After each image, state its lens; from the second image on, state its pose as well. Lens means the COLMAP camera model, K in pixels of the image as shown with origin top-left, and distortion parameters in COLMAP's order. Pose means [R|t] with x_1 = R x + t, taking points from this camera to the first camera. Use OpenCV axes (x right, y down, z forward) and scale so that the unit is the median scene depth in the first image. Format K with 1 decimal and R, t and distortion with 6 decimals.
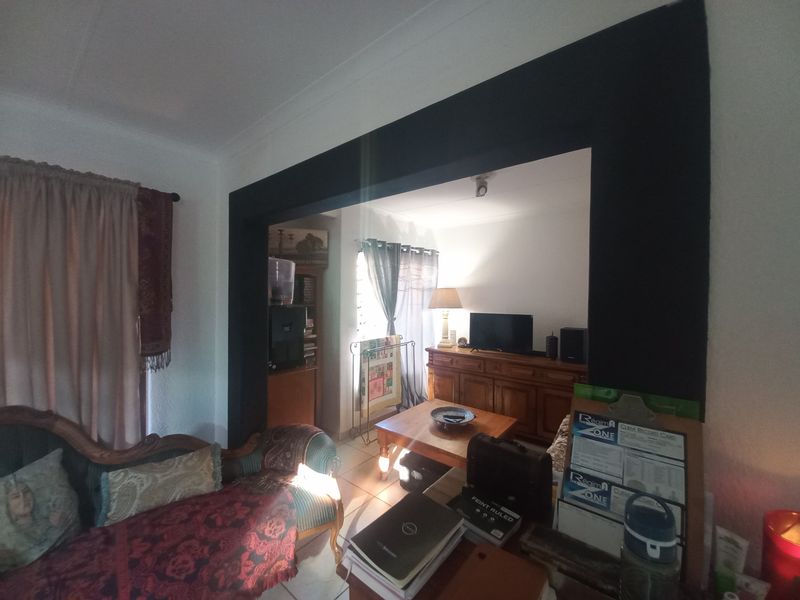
lens RADIAL K [[315.1, 0, 404.1], [0, 315.1, 296.7], [0, 0, 1]] dist [0.013462, -0.013432]
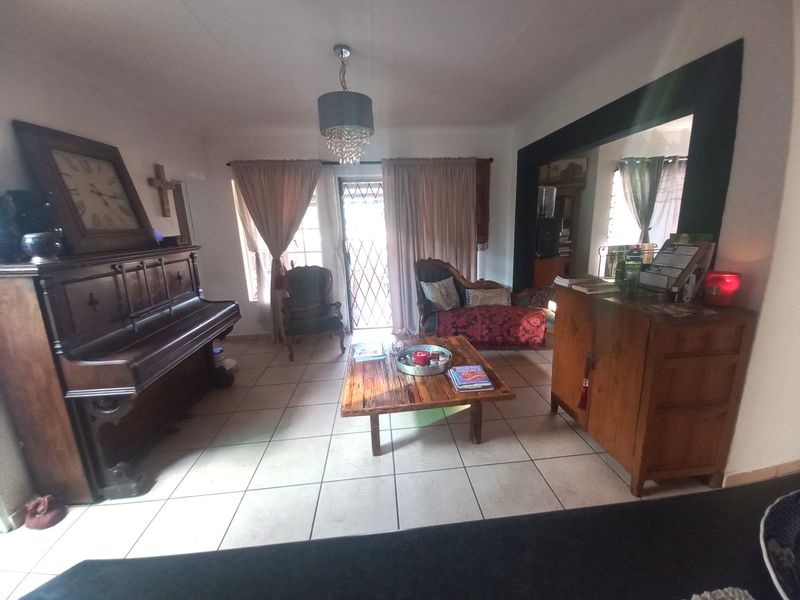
lens RADIAL K [[315.1, 0, 404.1], [0, 315.1, 296.7], [0, 0, 1]] dist [0.013462, -0.013432]
pose [[0.696863, 0.124038, -0.706397, 0.215305], [0.040168, 0.976636, 0.211115, 0.040109], [0.716079, -0.175493, 0.675599, -0.489207]]
